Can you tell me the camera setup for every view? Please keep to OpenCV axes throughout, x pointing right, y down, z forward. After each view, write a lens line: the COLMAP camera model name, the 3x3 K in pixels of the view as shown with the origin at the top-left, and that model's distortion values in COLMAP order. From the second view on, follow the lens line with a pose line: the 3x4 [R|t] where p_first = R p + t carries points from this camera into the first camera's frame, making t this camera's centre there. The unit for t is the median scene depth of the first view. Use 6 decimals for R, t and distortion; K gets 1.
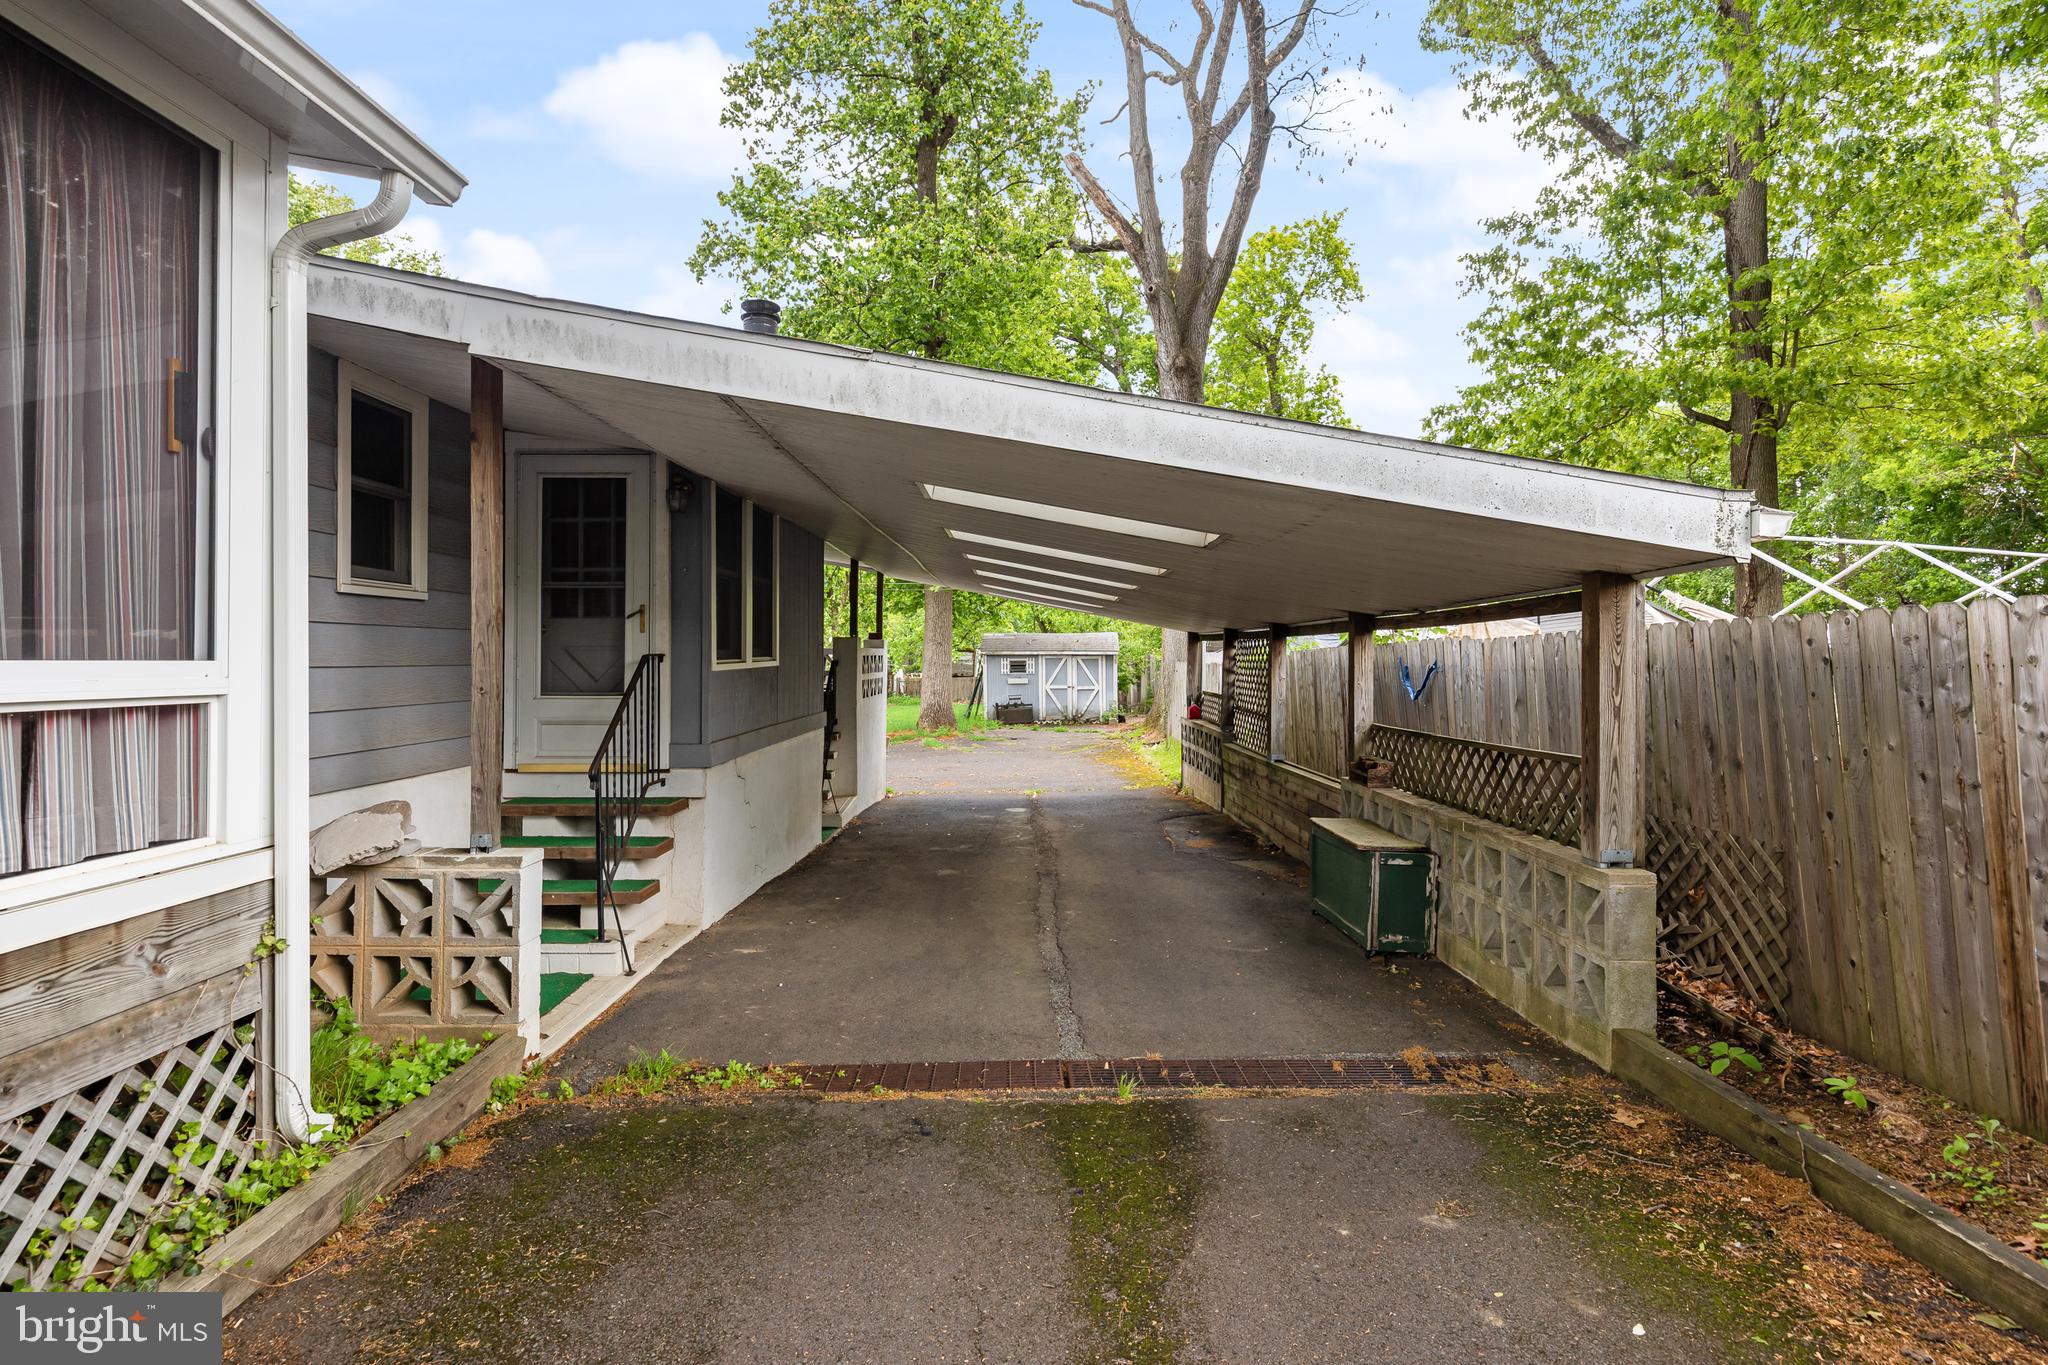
lens RADIAL K [[1077.0, 0, 1023.9], [0, 1077.0, 675.8], [0, 0, 1]] dist [0.000260, 0.000367]
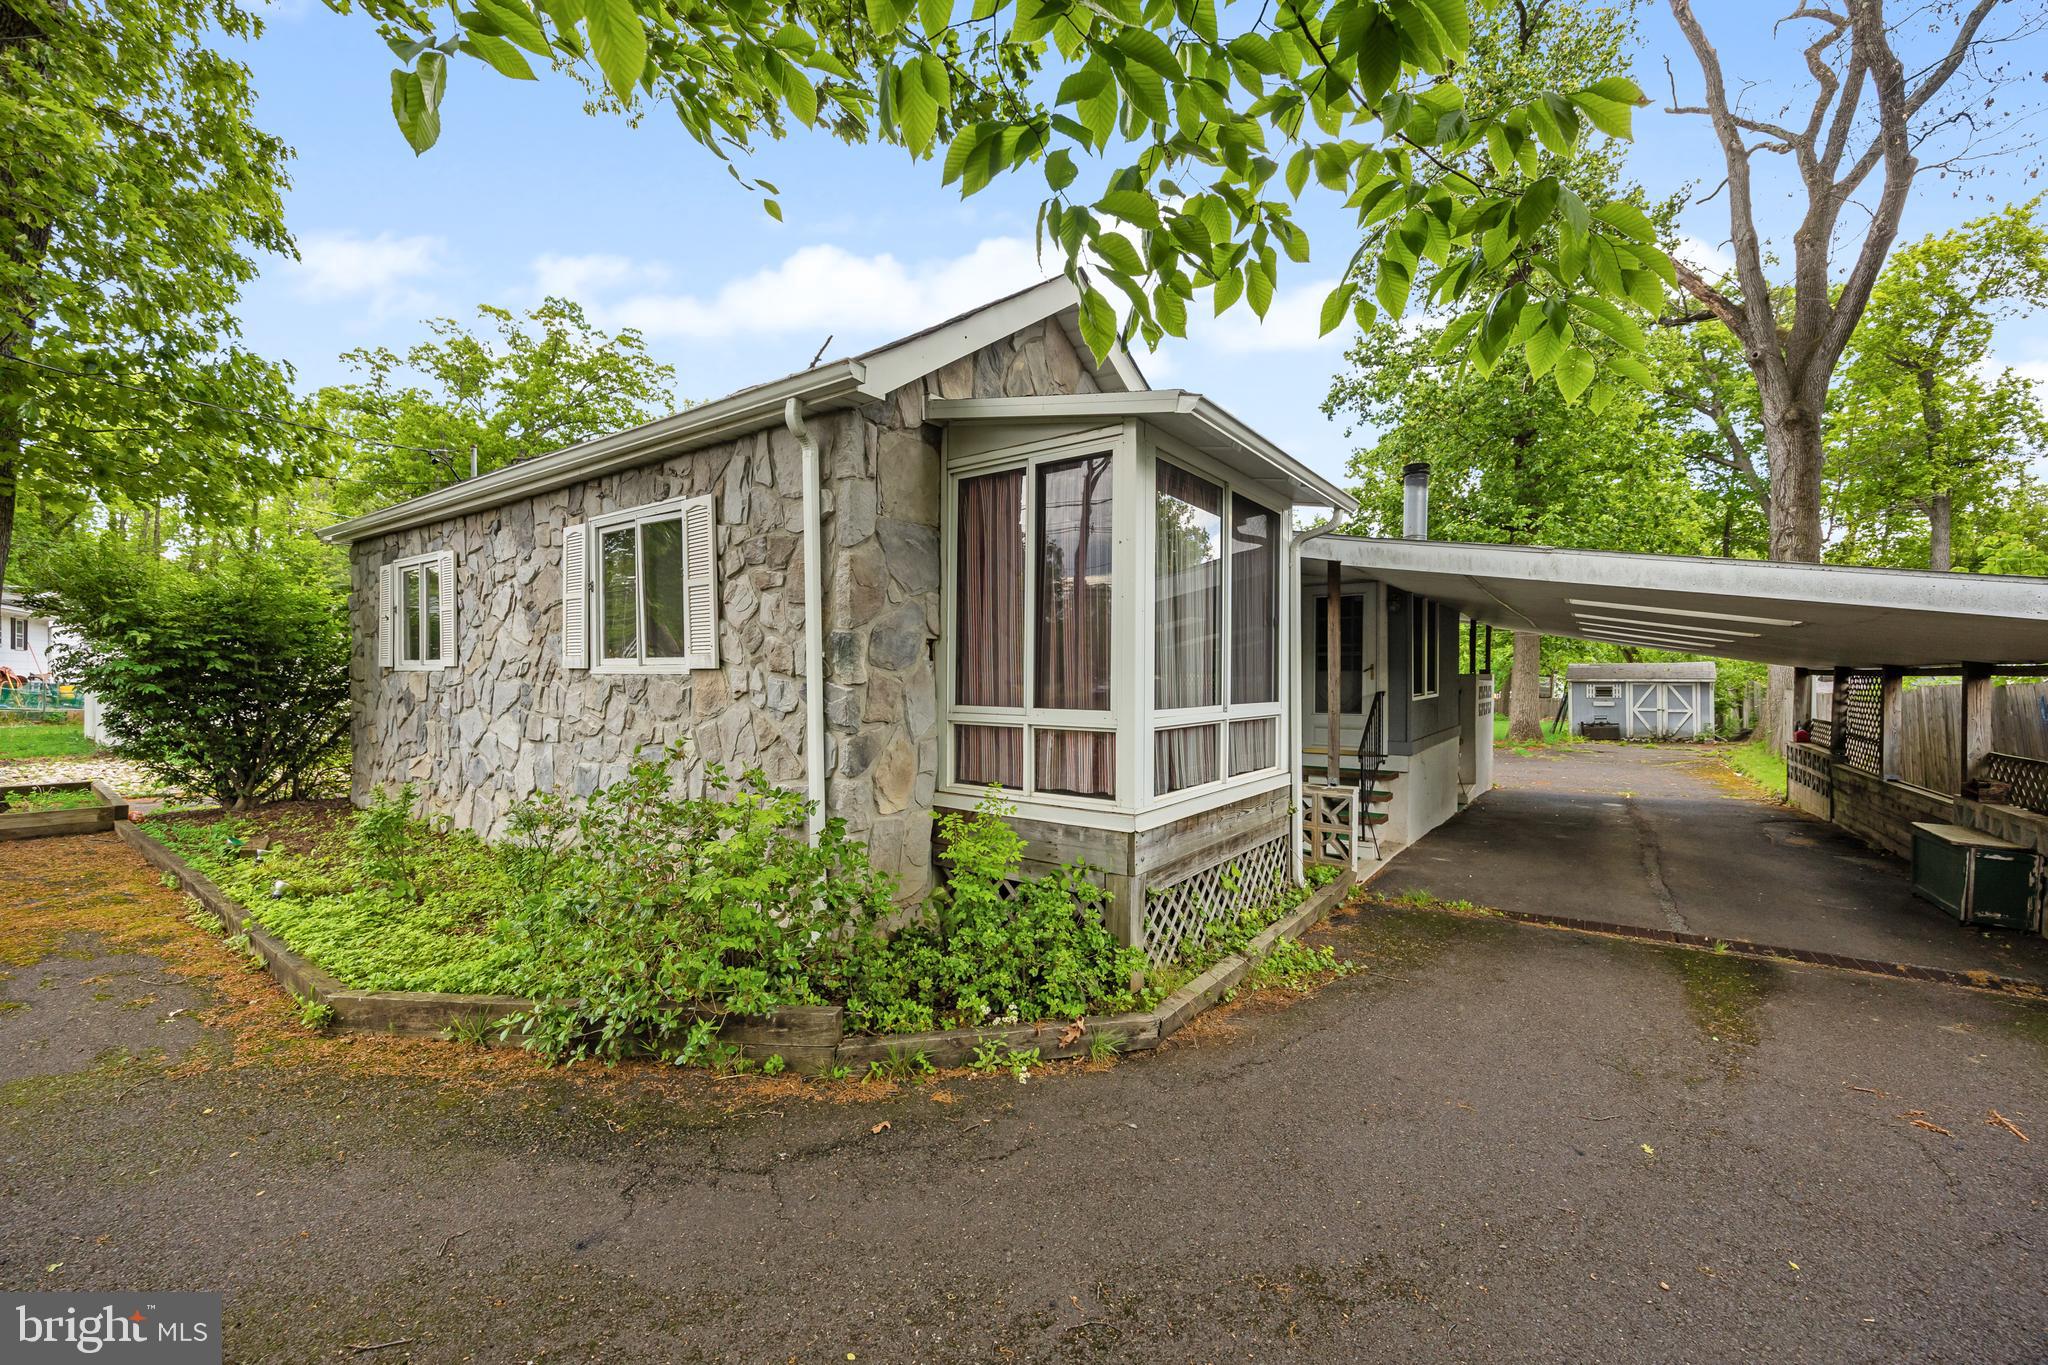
lens RADIAL K [[800.0, 0, 1022.4], [0, 800.0, 682.1], [0, 0, 1]] dist [0.001343, -0.000535]
pose [[0.810354, 0.004070, -0.585927, -0.011238], [-0.011770, 0.999887, -0.009334, -0.004537], [0.585823, 0.014460, 0.810310, -0.126000]]
